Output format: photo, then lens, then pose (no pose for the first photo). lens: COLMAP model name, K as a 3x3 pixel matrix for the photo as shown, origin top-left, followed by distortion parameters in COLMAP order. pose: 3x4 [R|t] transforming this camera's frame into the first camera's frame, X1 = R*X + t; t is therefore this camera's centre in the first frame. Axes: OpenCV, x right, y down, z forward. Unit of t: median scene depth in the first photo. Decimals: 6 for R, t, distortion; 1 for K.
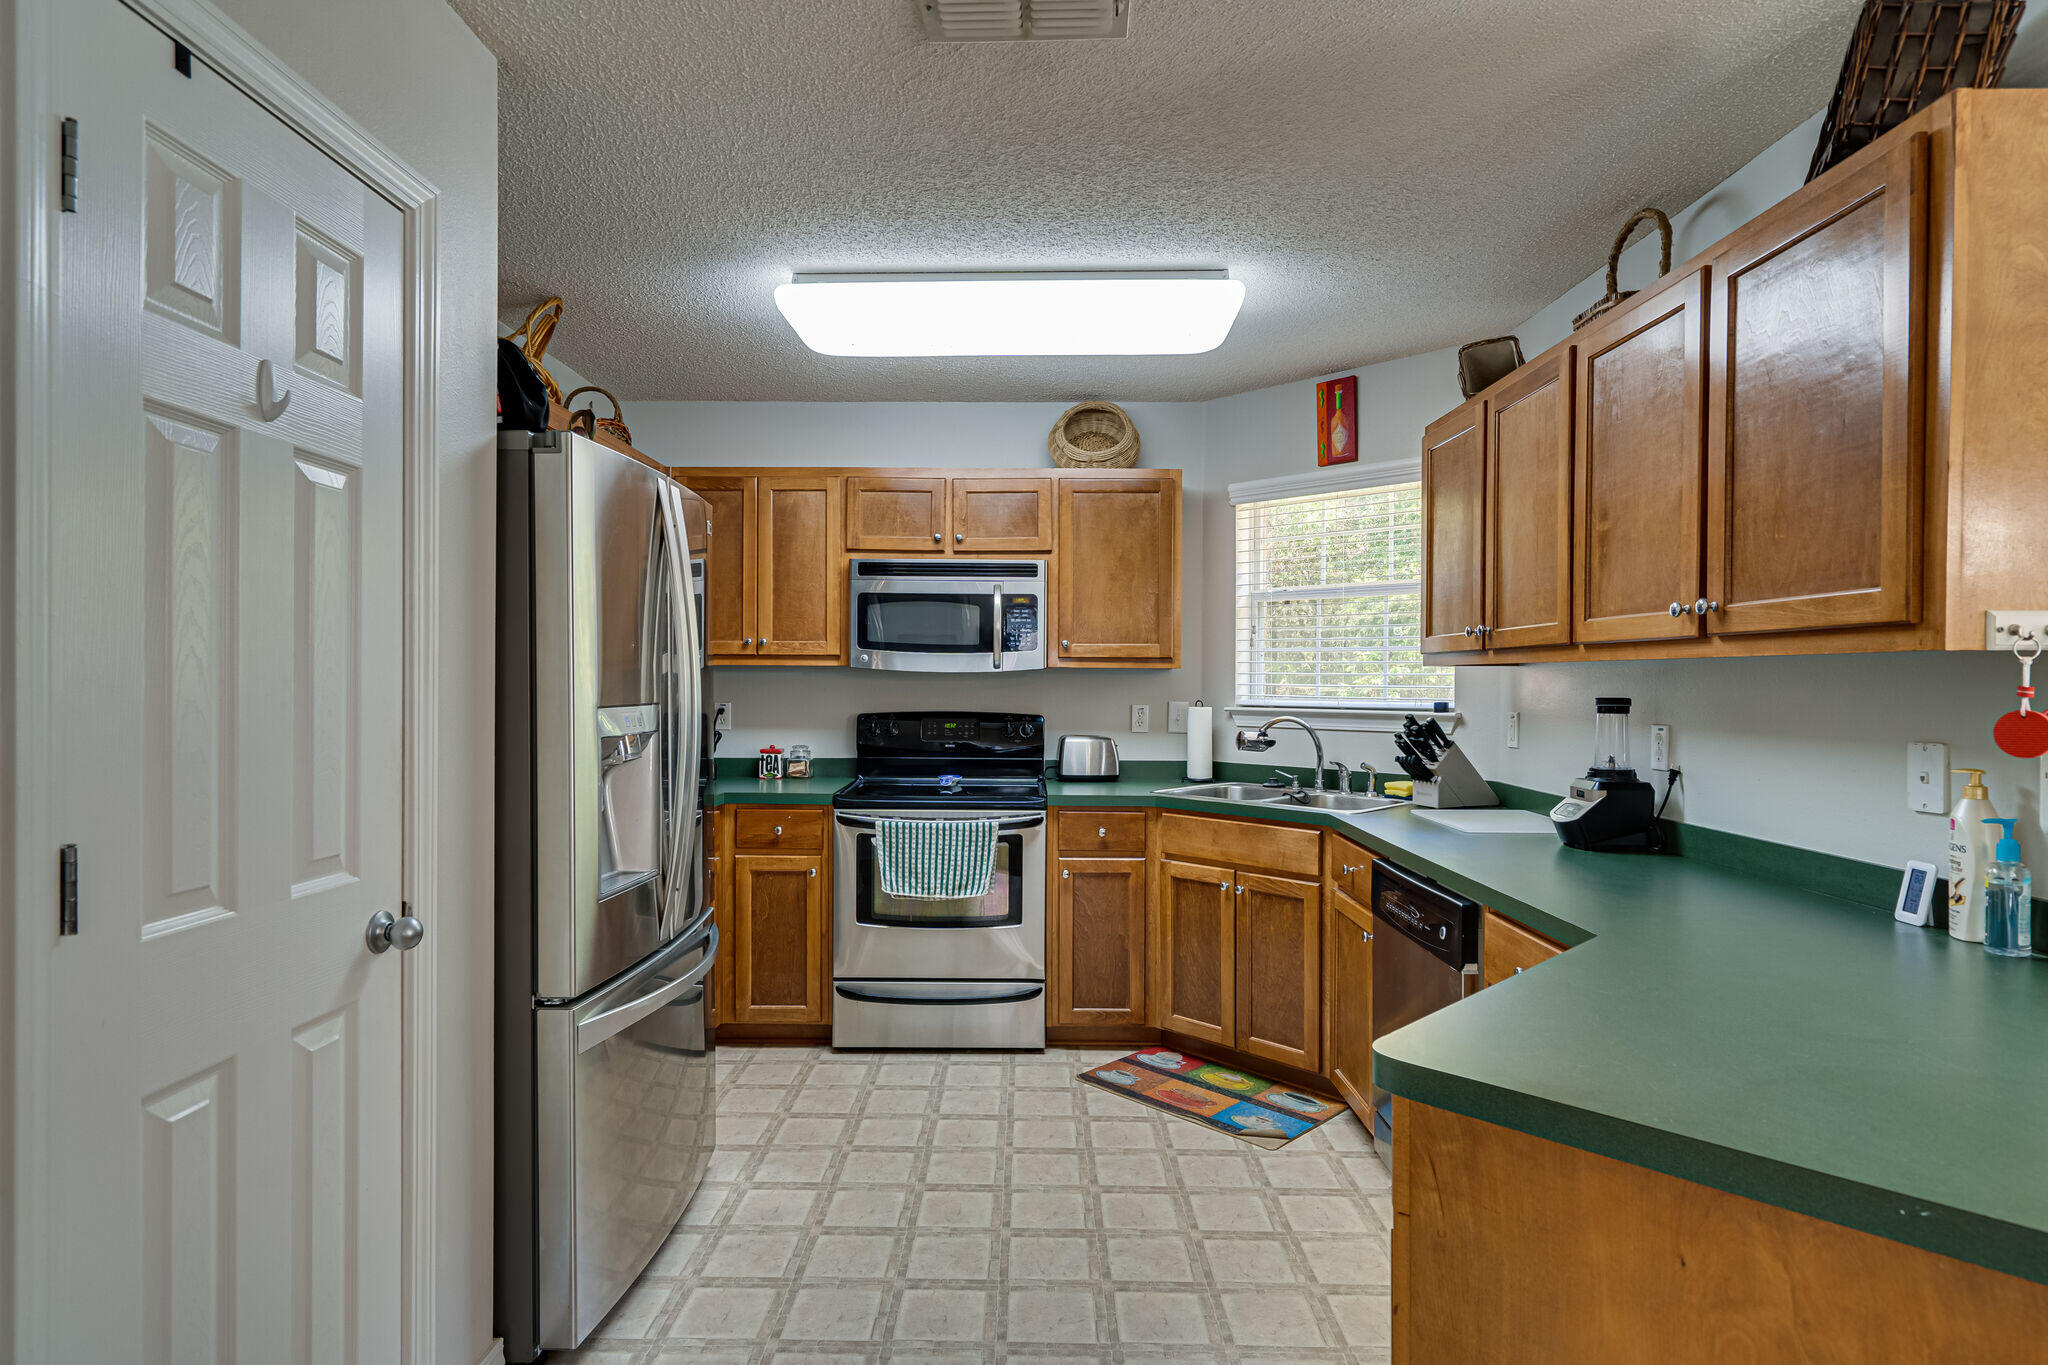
lens RADIAL K [[1098.5, 0, 1032.9], [0, 1098.5, 689.1], [0, 0, 1]] dist [0.006073, 0.001388]
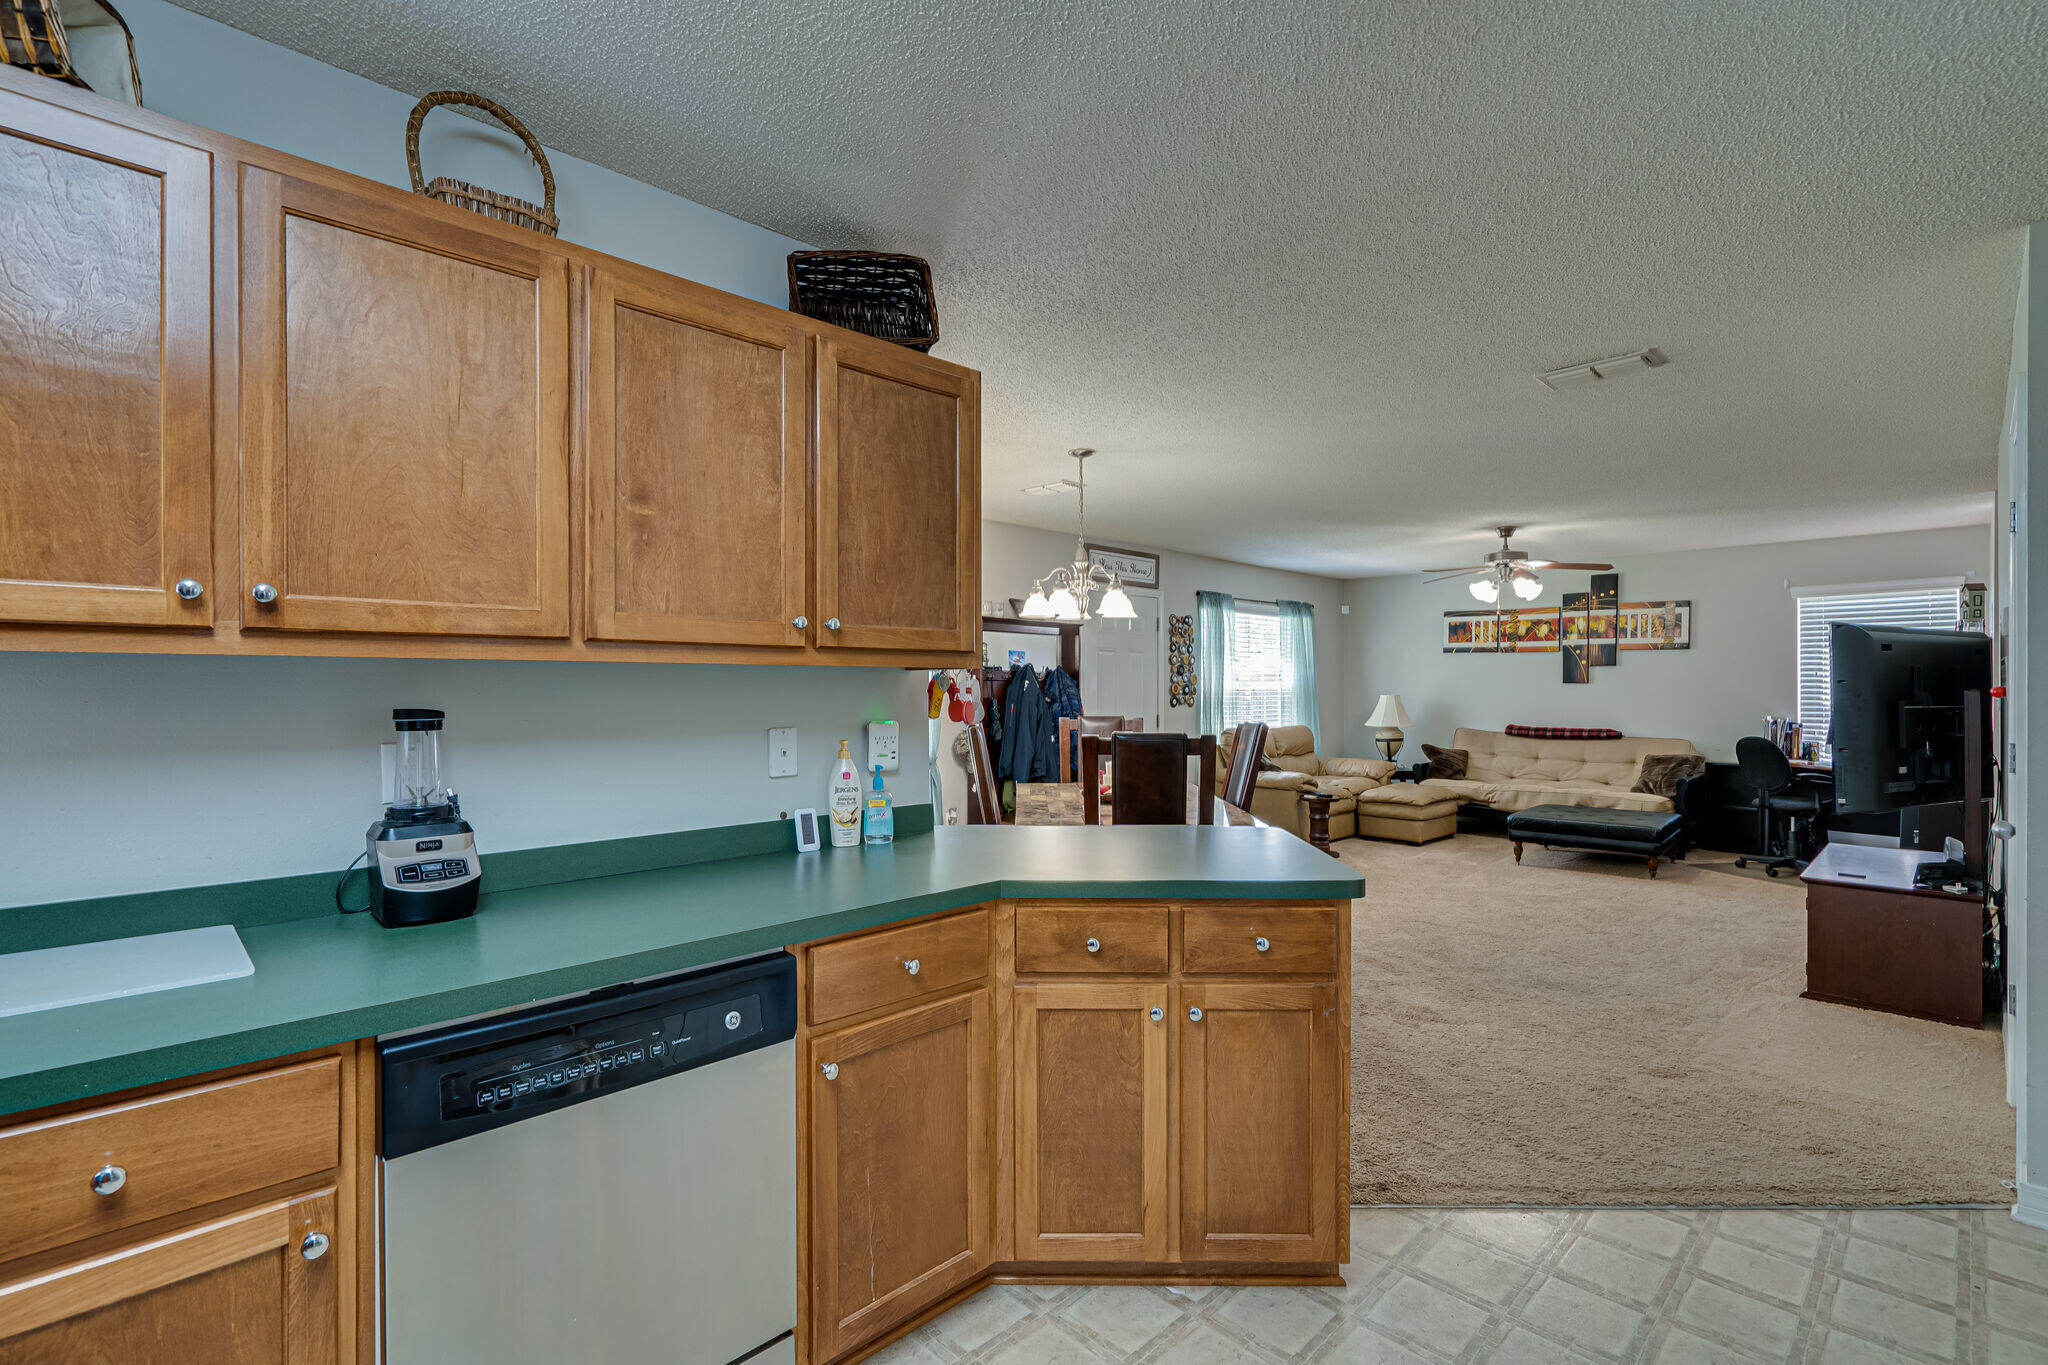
lens RADIAL K [[926.4, 0, 1020.4], [0, 926.4, 688.9], [0, 0, 1]] dist [-0.002381, 0.001582]
pose [[-0.698448, -0.002870, 0.715655, -0.141336], [0.007615, 0.999906, 0.011441, -0.007502], [-0.715620, 0.013441, -0.698360, 0.841000]]
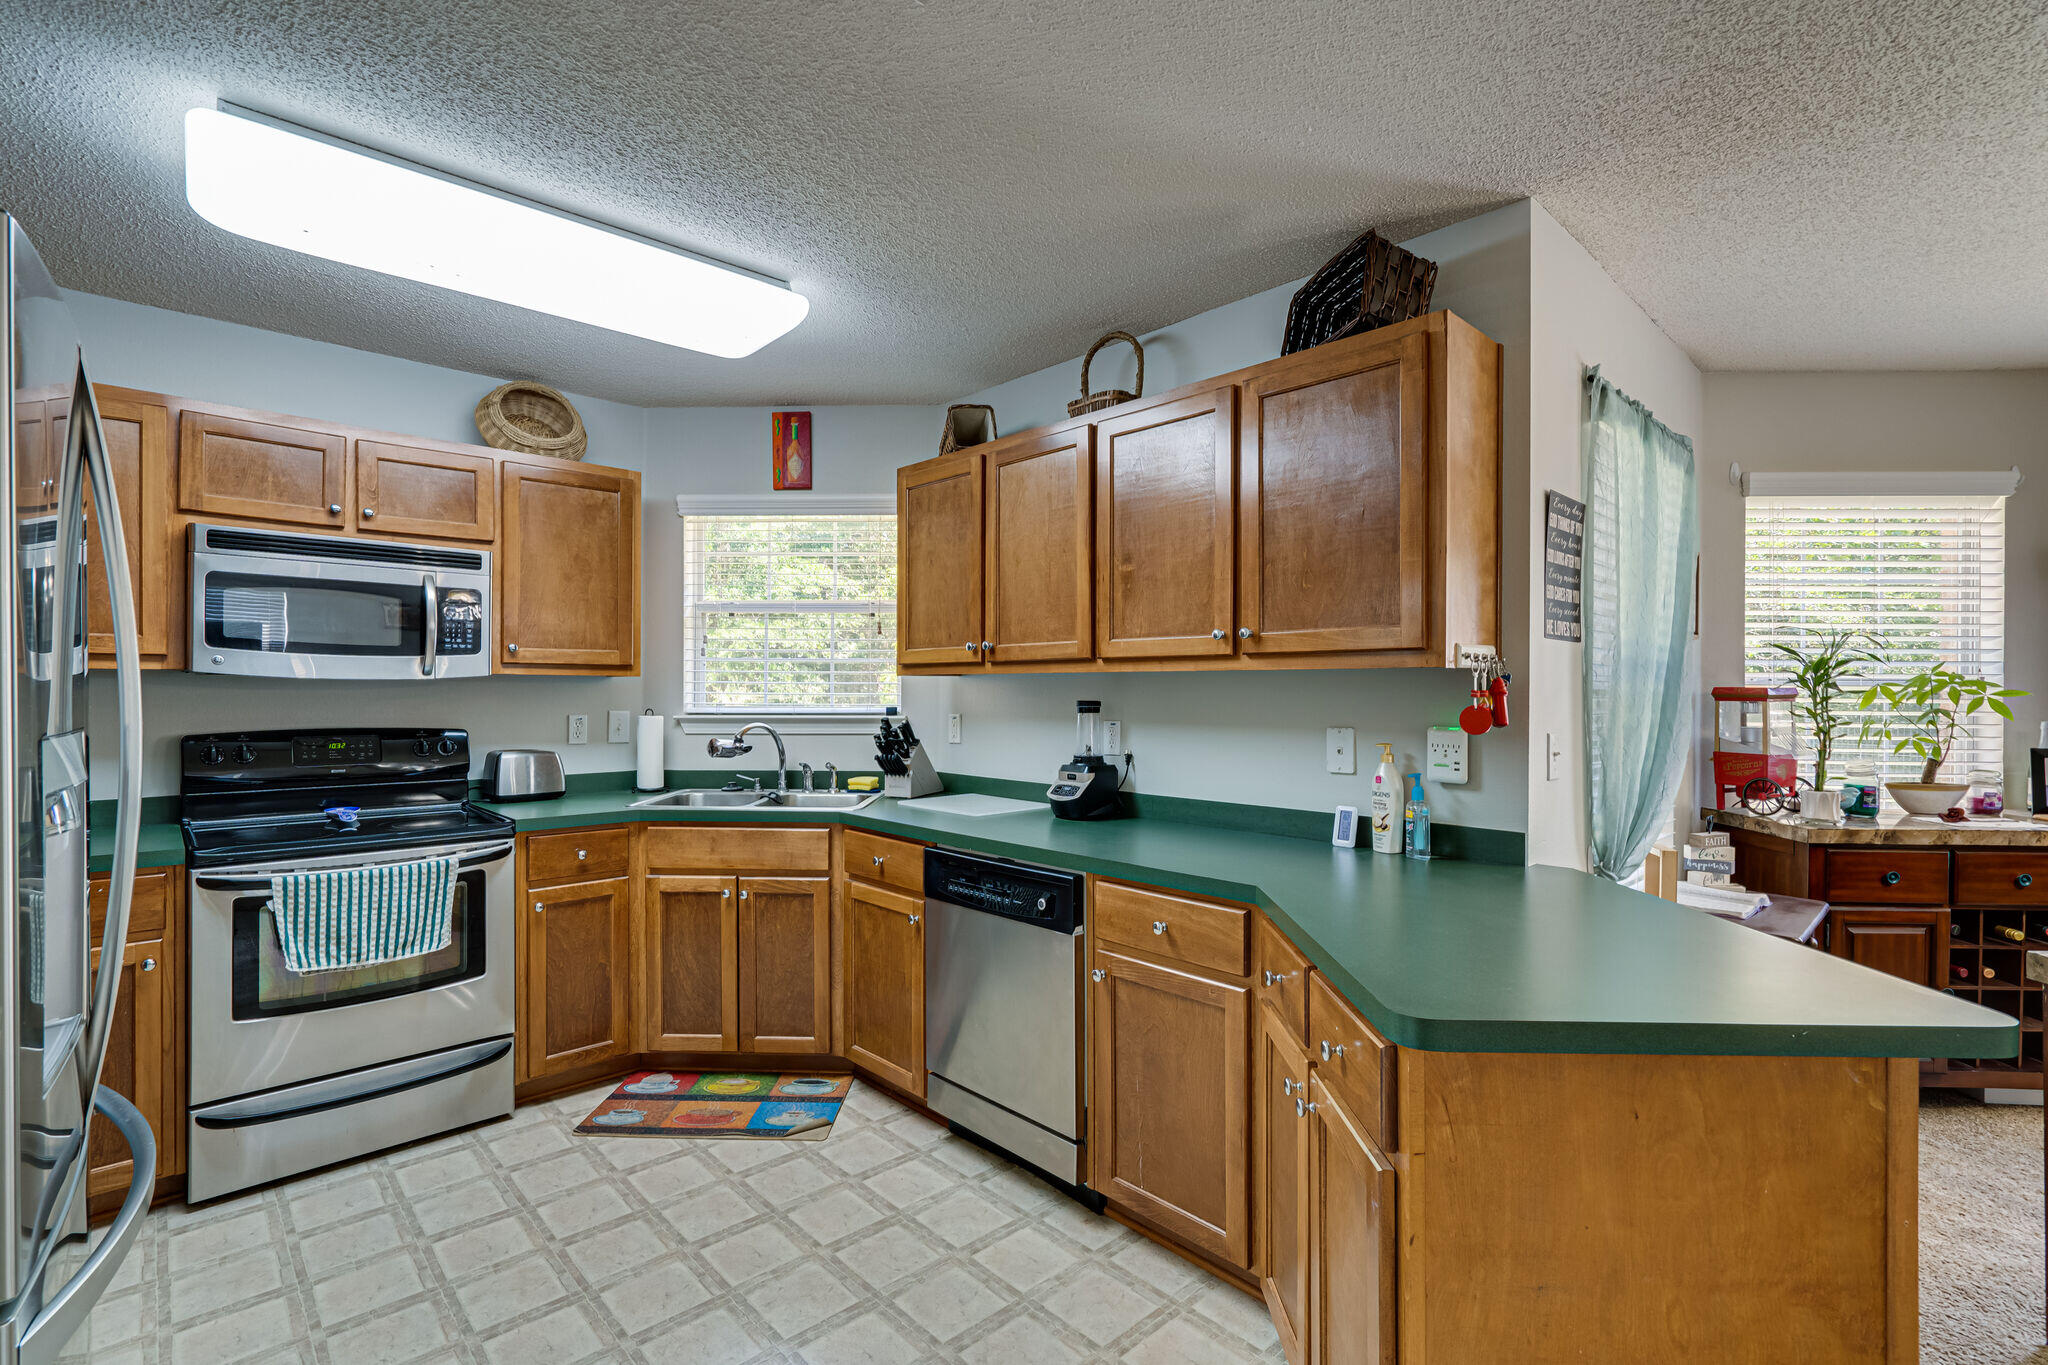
lens RADIAL K [[926.4, 0, 1020.2], [0, 926.4, 689.0], [0, 0, 1]] dist [-0.002381, 0.001582]
pose [[0.725151, -0.002218, 0.688587, -0.206441], [0.007670, 0.999959, -0.004857, -0.001331], [-0.688548, 0.008804, 0.725138, 0.193354]]
